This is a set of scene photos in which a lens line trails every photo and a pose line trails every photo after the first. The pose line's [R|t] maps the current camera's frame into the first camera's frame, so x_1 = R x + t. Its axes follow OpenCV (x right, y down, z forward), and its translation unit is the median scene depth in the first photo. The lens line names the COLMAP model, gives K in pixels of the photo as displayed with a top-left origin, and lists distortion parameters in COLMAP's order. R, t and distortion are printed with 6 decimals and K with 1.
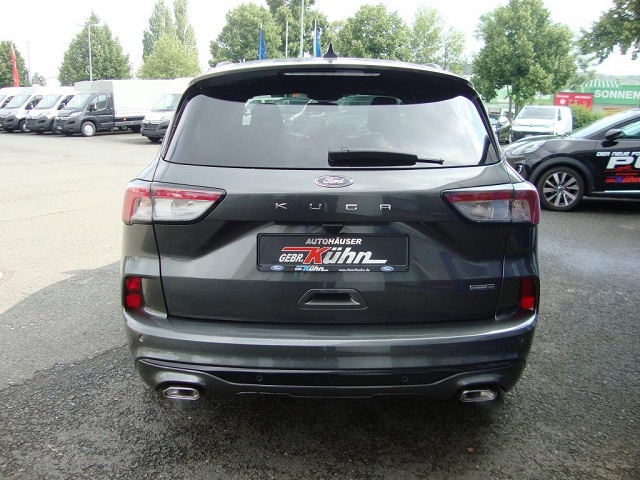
lens RADIAL K [[566.2, 0, 318.1], [0, 566.2, 243.4], [0, 0, 1]] dist [-0.104396, 0.061045]
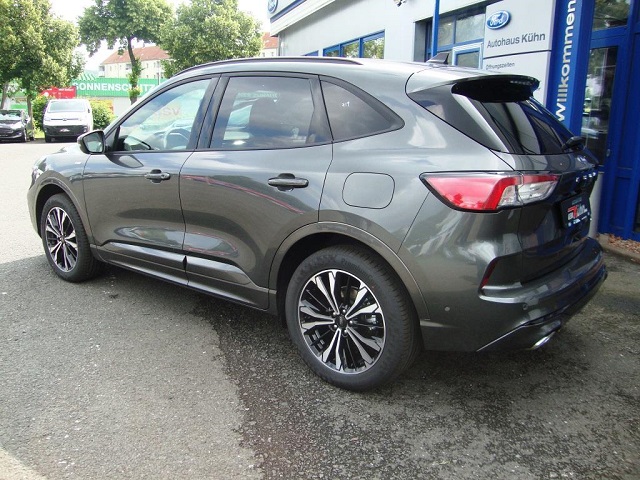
lens RADIAL K [[566.2, 0, 318.2], [0, 566.2, 237.7], [0, 0, 1]] dist [-0.104396, 0.061045]
pose [[0.619895, -0.183075, 0.763030, -0.106506], [0.180733, 0.979569, 0.088200, -0.011097], [-0.763588, 0.083230, 0.640318, 0.042742]]
